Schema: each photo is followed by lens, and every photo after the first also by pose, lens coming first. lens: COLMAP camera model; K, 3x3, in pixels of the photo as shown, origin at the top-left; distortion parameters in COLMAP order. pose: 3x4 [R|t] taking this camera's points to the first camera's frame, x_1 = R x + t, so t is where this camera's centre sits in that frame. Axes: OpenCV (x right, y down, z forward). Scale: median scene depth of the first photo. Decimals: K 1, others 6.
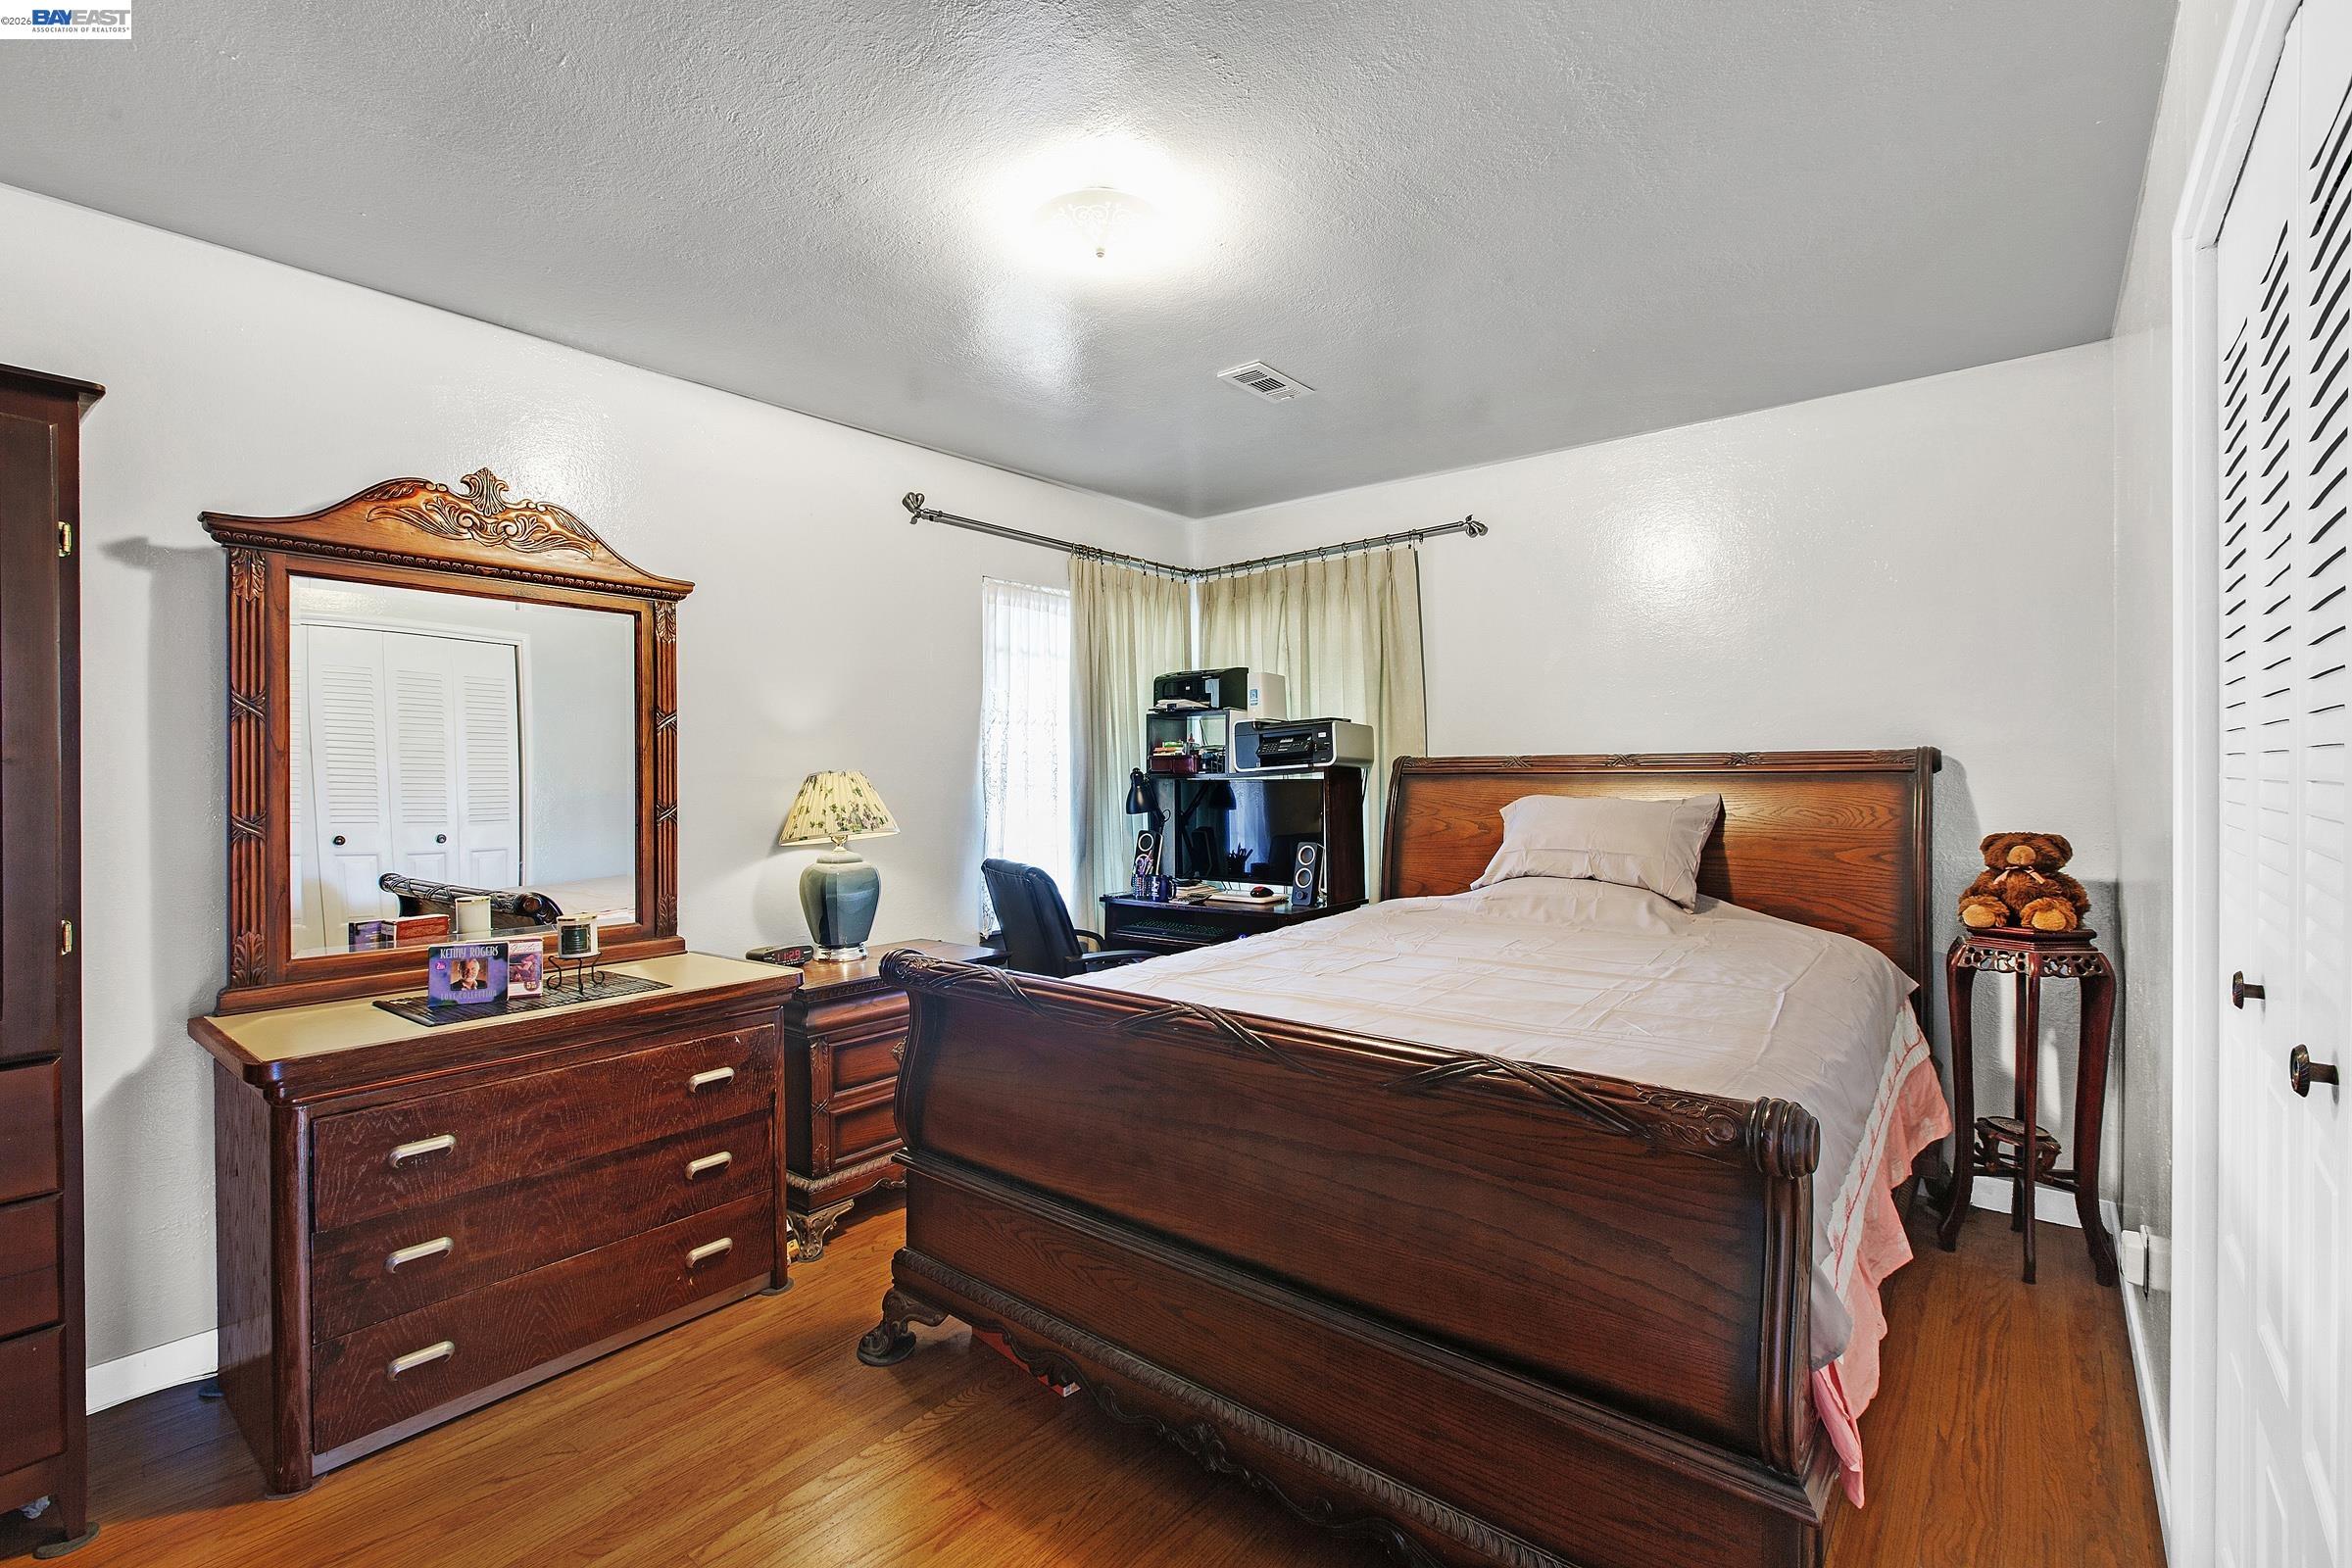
lens RADIAL K [[1052.3, 0, 1174.0], [0, 1052.3, 779.9], [0, 0, 1]] dist [-0.005400, -0.001014]
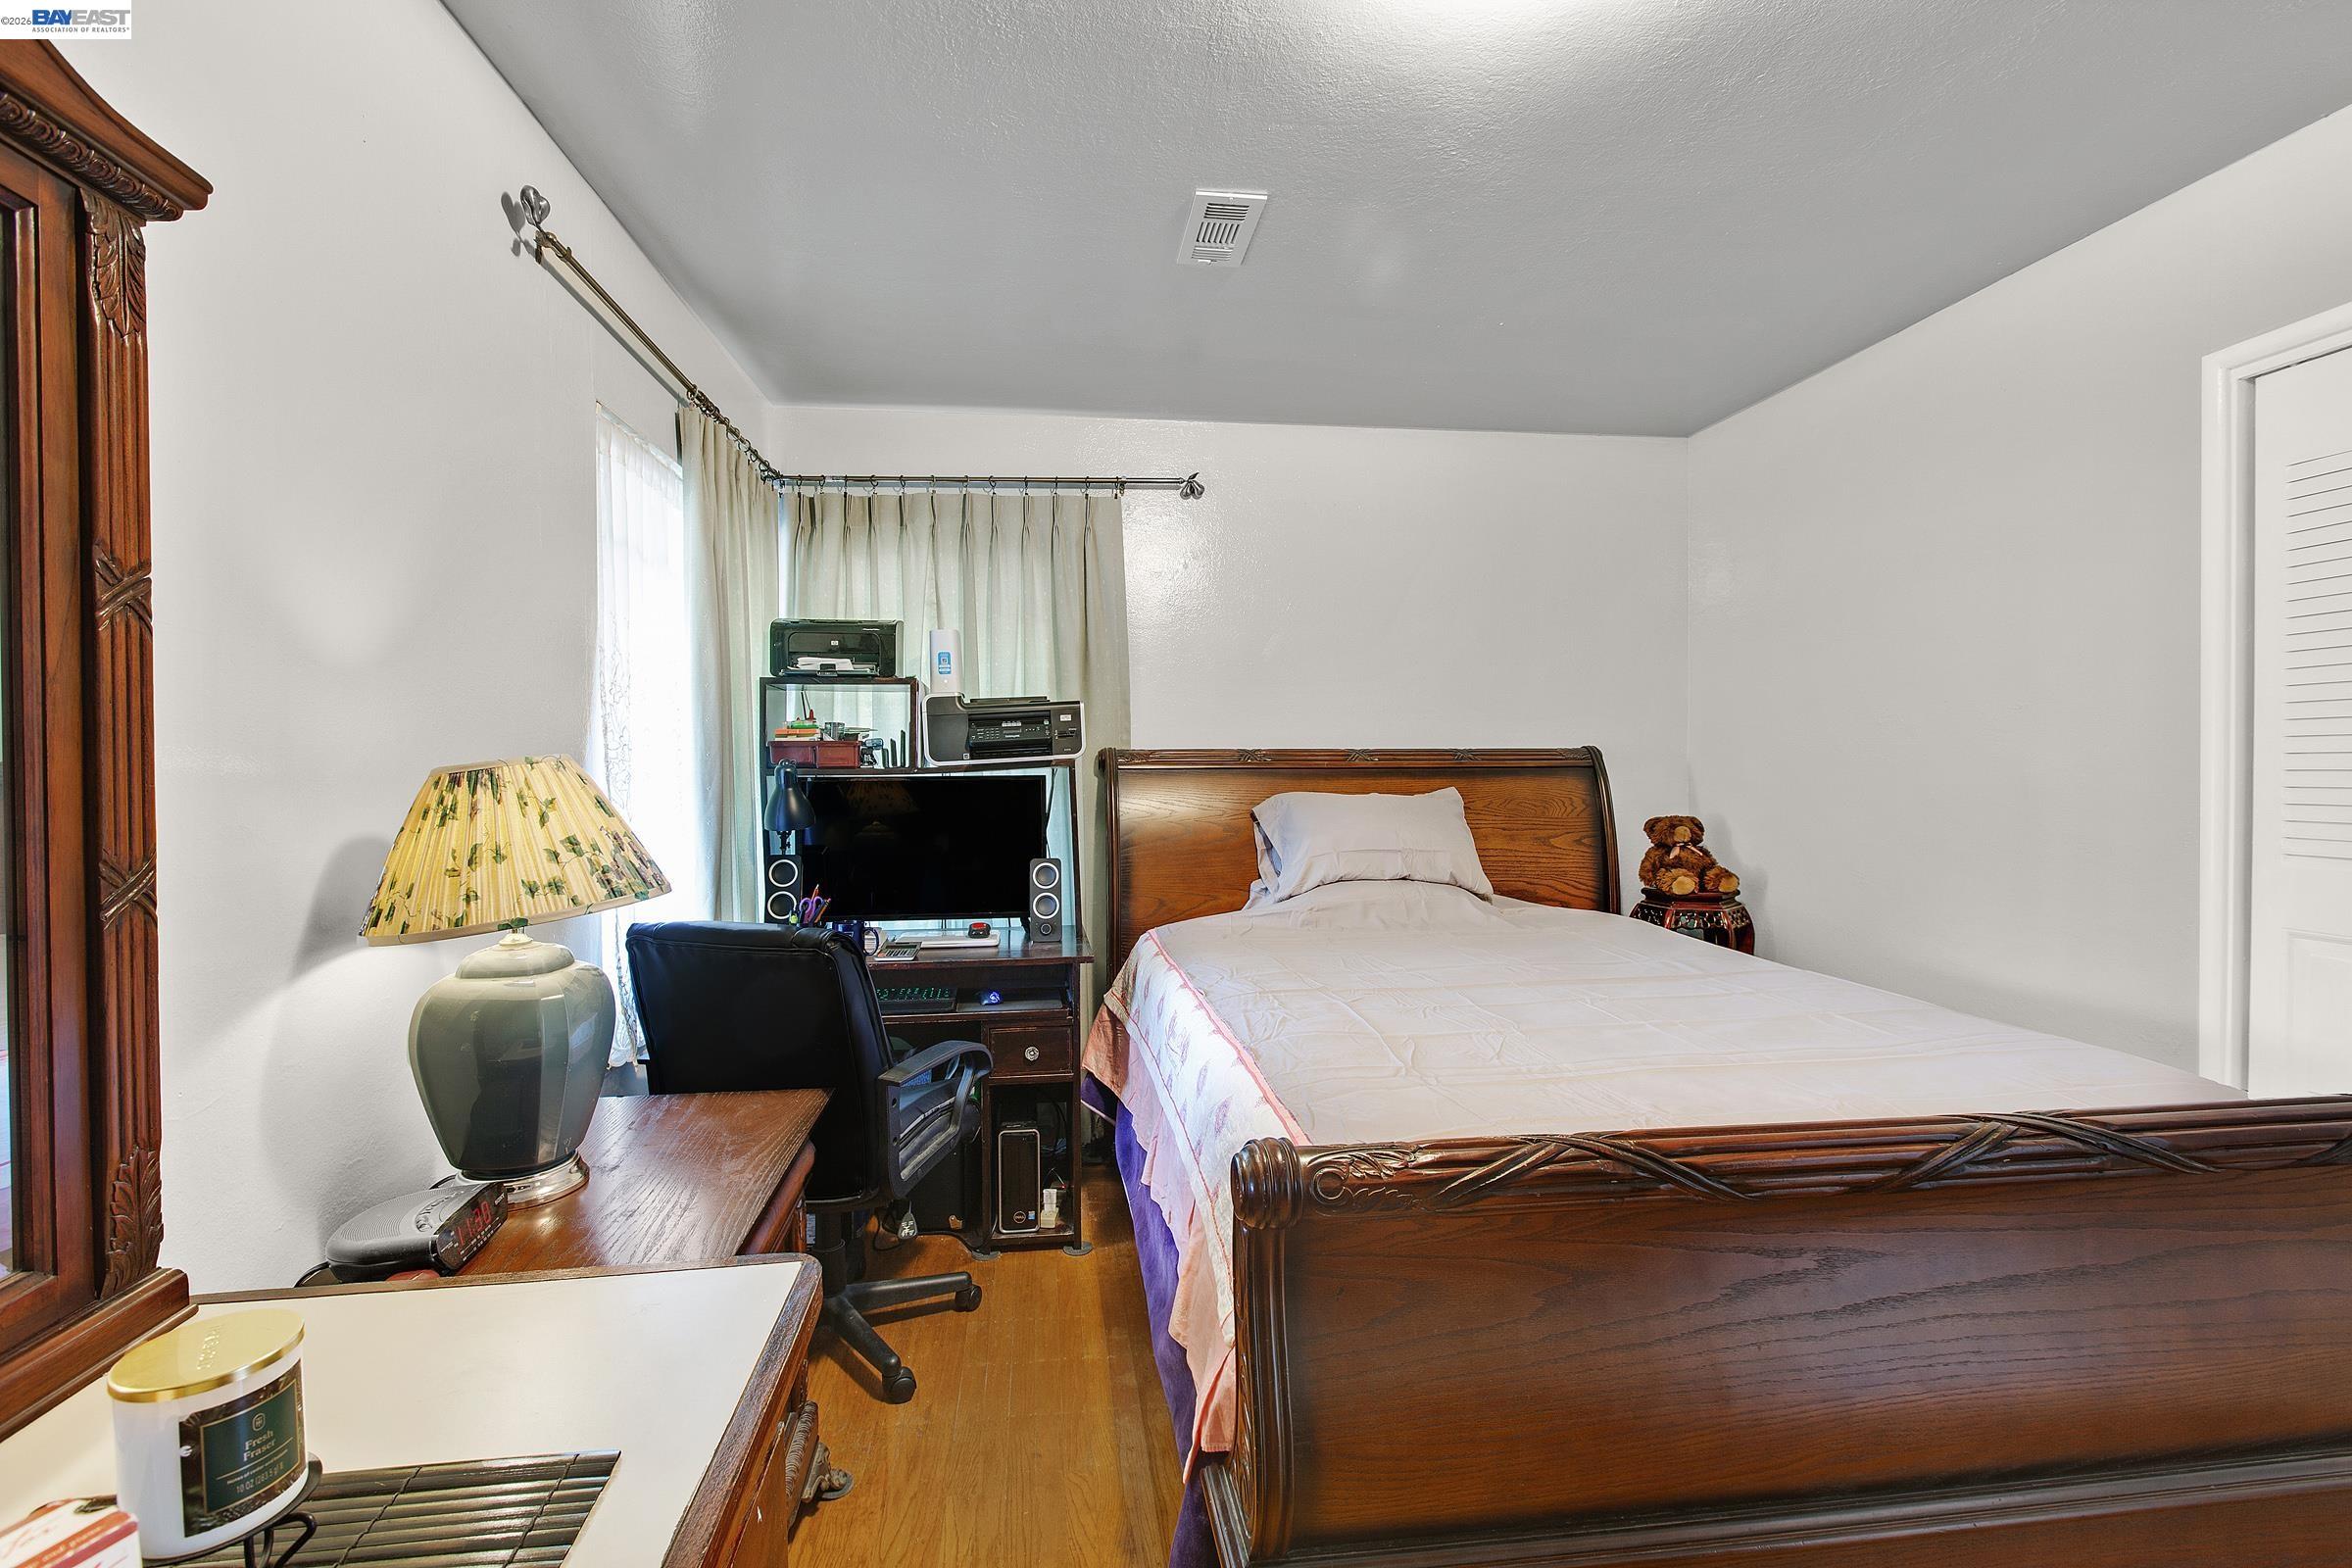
lens RADIAL K [[1045.6, 0, 1171.7], [0, 1045.6, 781.8], [0, 0, 1]] dist [-0.009341, -0.000376]
pose [[0.690186, -0.007336, 0.723595, -0.362115], [0.004870, 0.999973, 0.005493, -0.000014], [-0.723616, -0.000267, 0.690203, 0.417243]]
